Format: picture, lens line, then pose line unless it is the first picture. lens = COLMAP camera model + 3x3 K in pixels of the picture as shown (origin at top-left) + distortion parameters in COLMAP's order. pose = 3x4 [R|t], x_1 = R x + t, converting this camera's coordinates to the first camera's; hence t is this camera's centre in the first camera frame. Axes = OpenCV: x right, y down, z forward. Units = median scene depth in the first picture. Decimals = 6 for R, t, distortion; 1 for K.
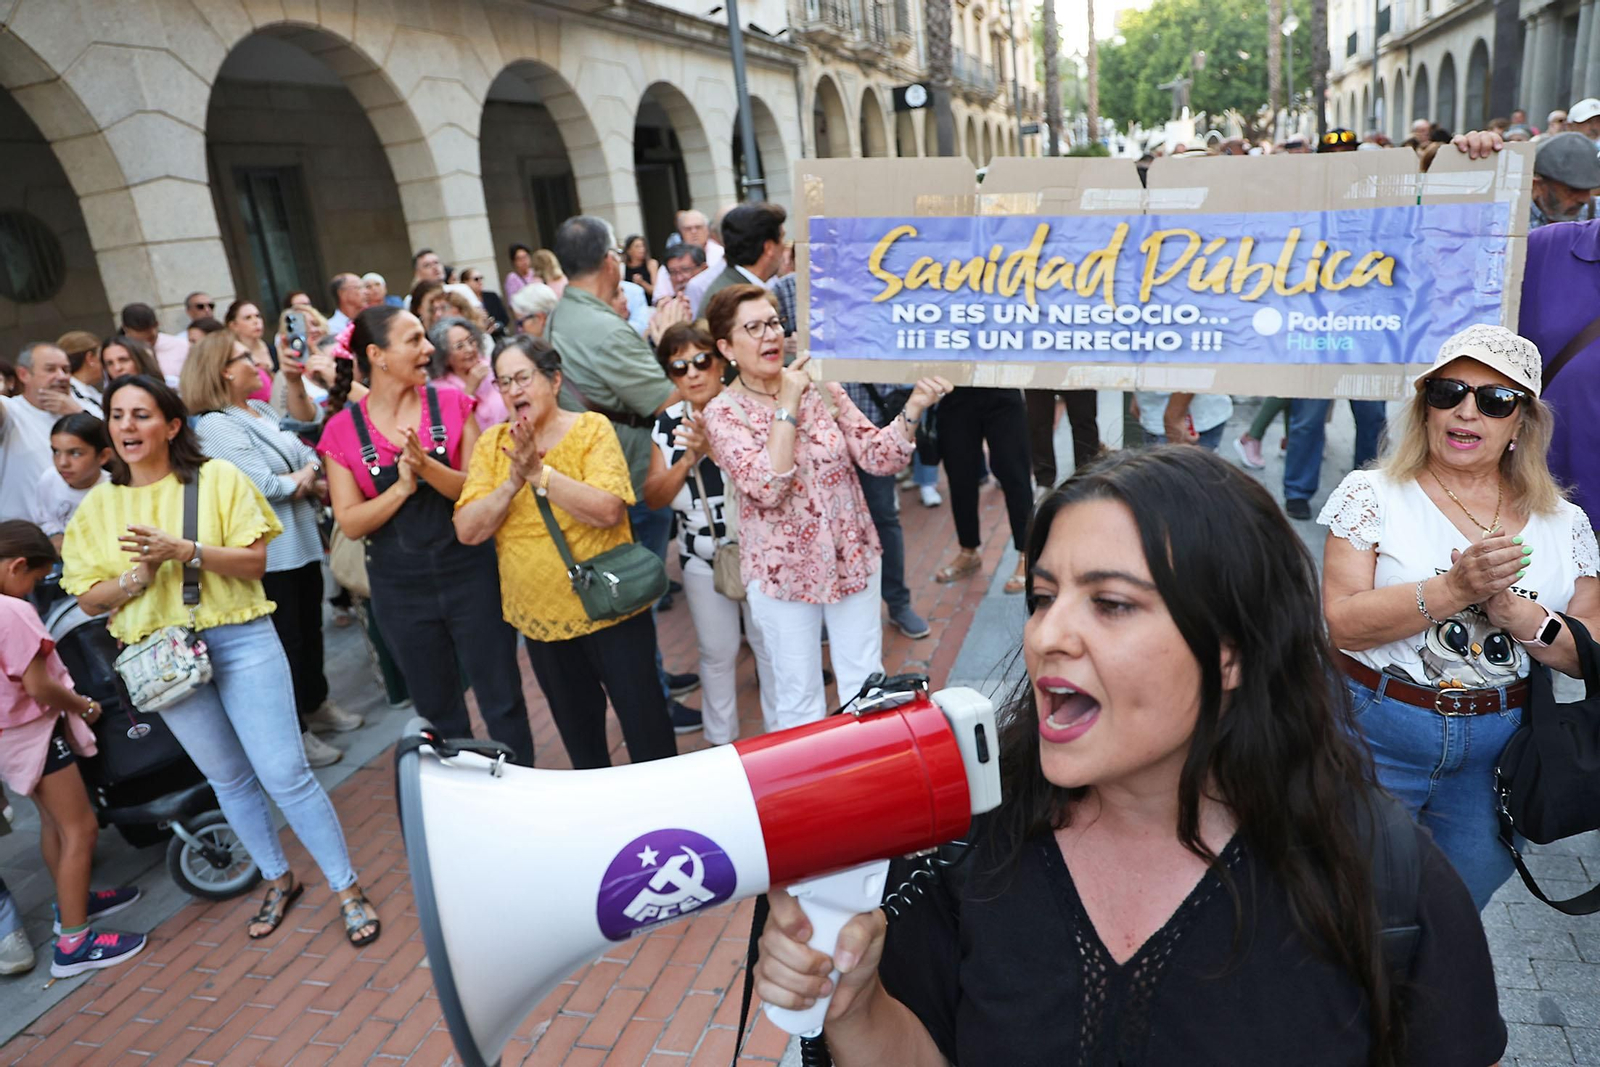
lens RADIAL K [[1115.5, 0, 805.2], [0, 1115.5, 525.7], [0, 0, 1]] dist [-0.069733, 0.053677]
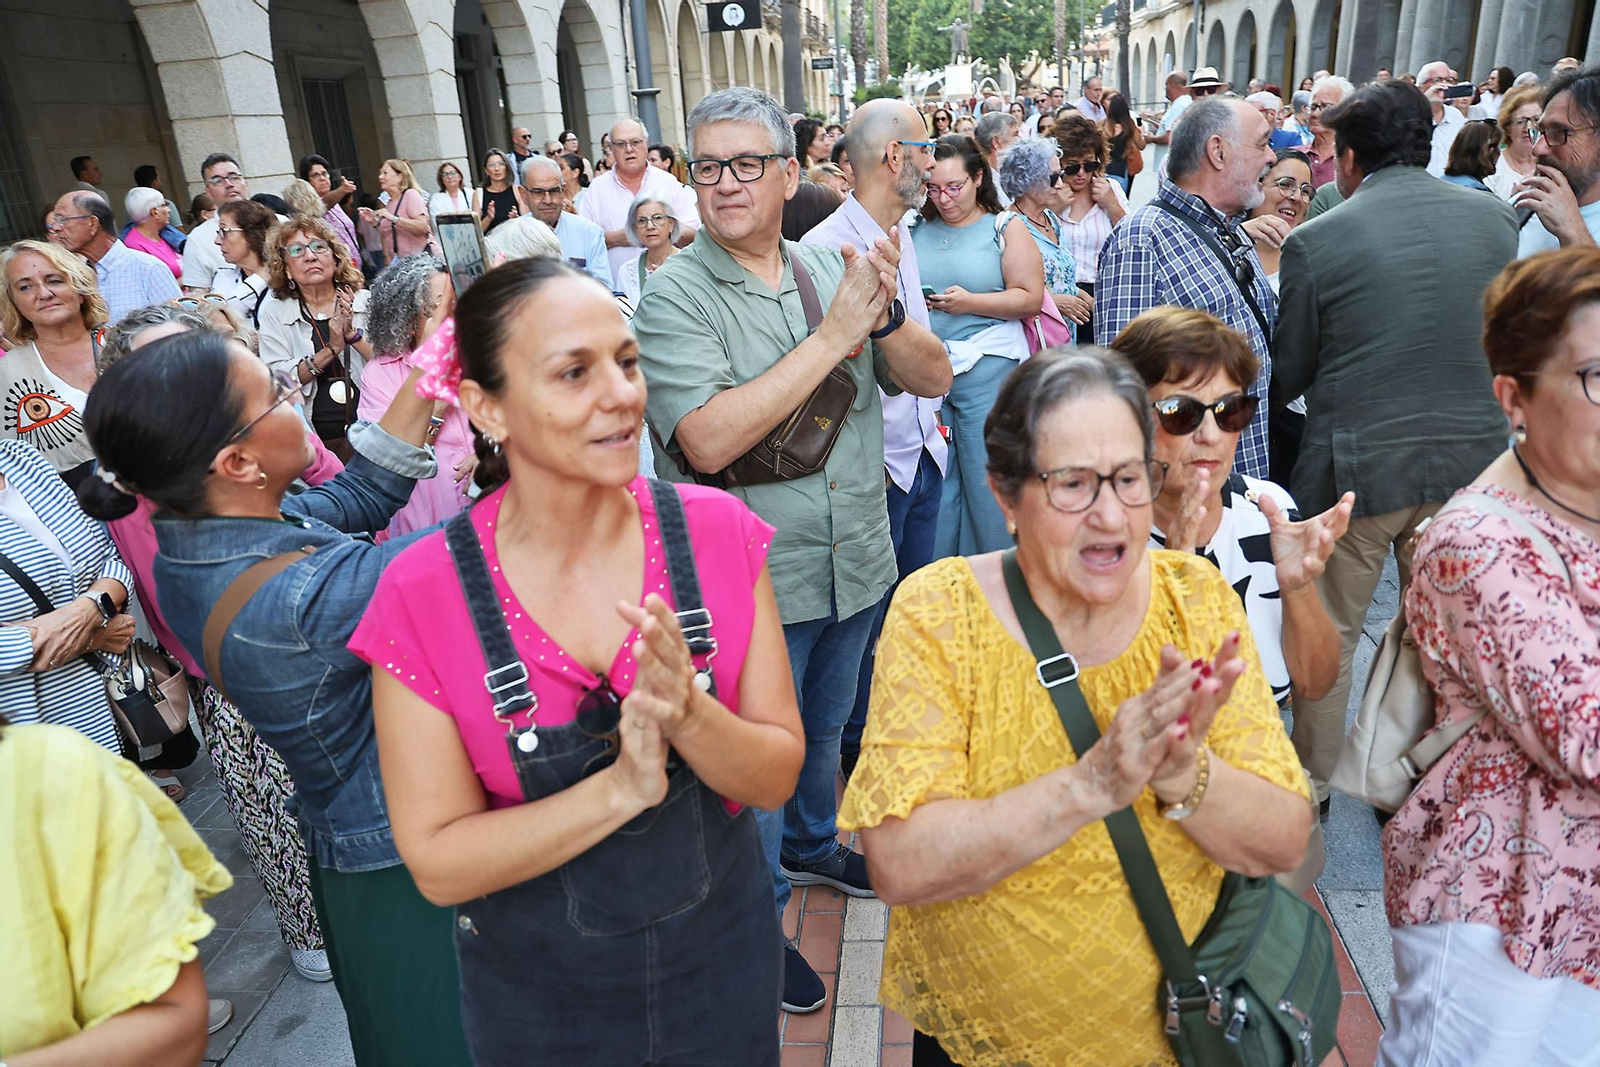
lens RADIAL K [[1115.5, 0, 805.2], [0, 1115.5, 525.7], [0, 0, 1]] dist [-0.069733, 0.053677]
pose [[0.975825, -0.025484, 0.217063, -0.216312], [0.014119, 0.998455, 0.053750, -0.075469], [-0.218097, -0.049386, 0.974677, 0.363825]]
